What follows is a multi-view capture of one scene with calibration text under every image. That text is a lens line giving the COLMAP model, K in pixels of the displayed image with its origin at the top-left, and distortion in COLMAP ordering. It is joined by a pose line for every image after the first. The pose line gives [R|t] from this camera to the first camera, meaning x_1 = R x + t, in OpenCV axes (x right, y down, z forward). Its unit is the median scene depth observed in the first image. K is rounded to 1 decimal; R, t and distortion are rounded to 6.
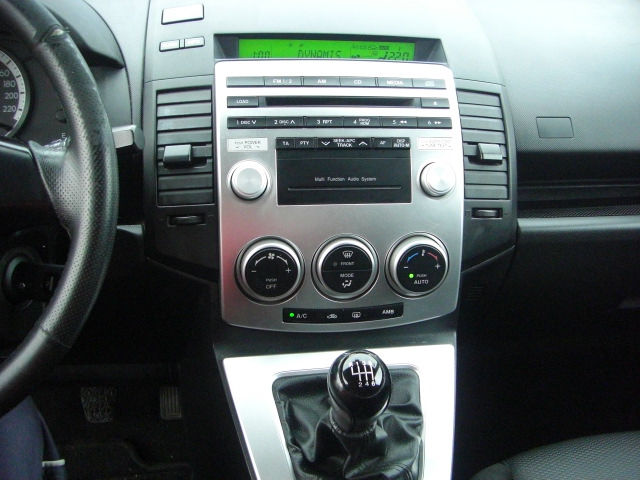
lens RADIAL K [[740.0, 0, 320.8], [0, 740.0, 241.5], [0, 0, 1]] dist [-0.159911, 0.000000]
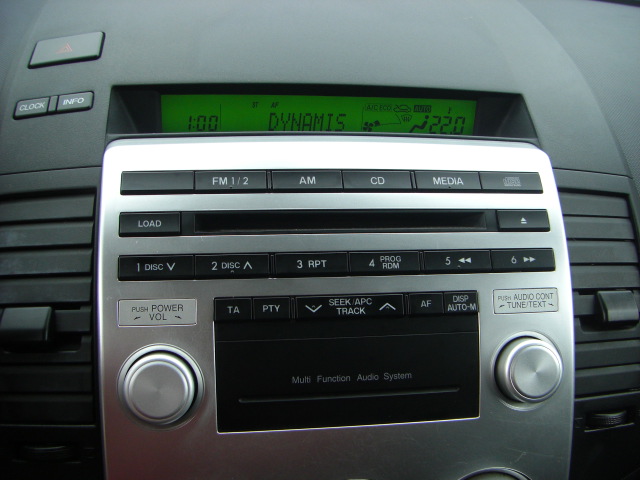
lens RADIAL K [[708.3, 0, 337.5], [0, 708.3, 236.2], [0, 0, 1]] dist [-0.138165, 0.000000]
pose [[0.999963, 0.003011, 0.008037, 0.018628], [-0.002727, 0.999379, -0.035122, -0.161859], [-0.008137, 0.035099, 0.999351, 0.505986]]
